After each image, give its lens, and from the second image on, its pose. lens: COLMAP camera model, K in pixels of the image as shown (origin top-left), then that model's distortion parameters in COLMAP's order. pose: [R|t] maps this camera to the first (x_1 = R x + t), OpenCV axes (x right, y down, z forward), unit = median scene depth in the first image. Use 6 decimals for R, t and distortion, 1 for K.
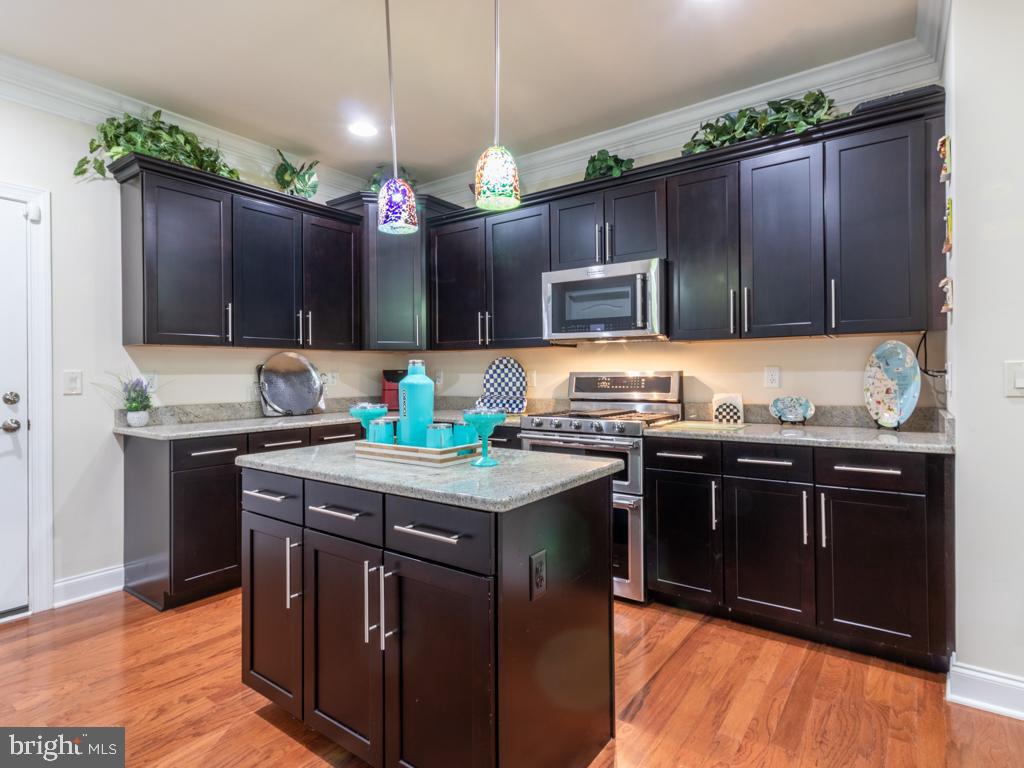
lens RADIAL K [[532.3, 0, 514.3], [0, 532.3, 379.7], [0, 0, 1]] dist [0.001374, 0.002643]
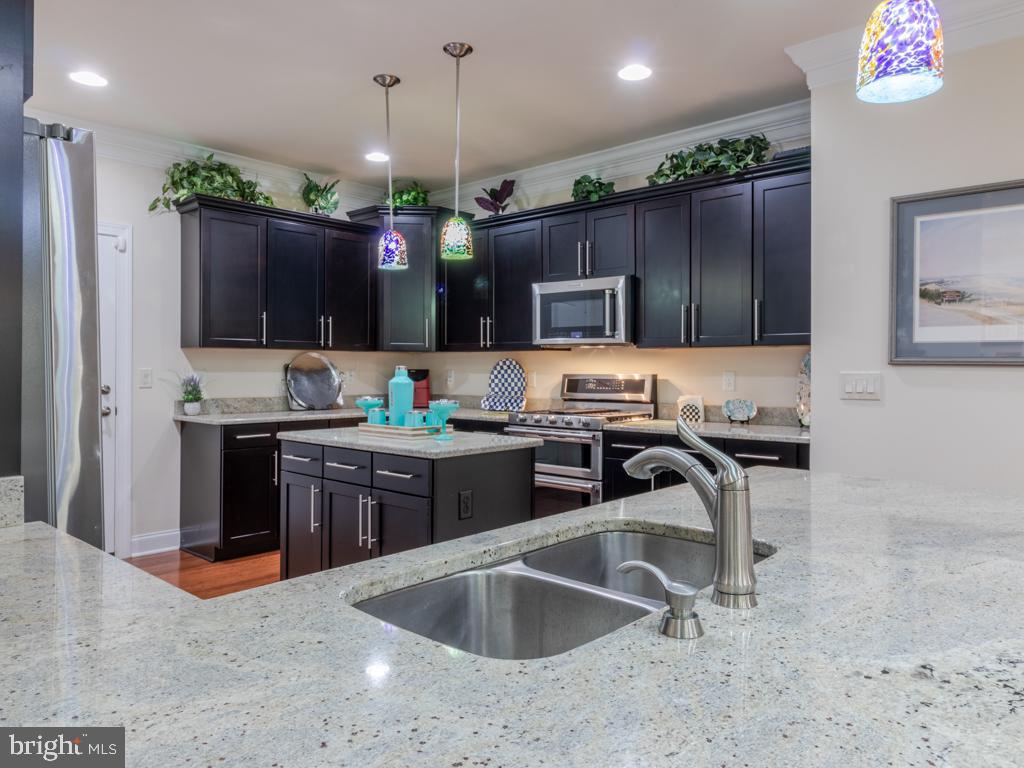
lens RADIAL K [[700.2, 0, 511.8], [0, 700.2, 381.8], [0, 0, 1]] dist [0.000827, -0.002721]
pose [[0.993186, 0.013471, -0.115758, 0.201468], [-0.012914, 0.999901, 0.005564, -0.005793], [0.115822, -0.004031, 0.993262, -0.504395]]
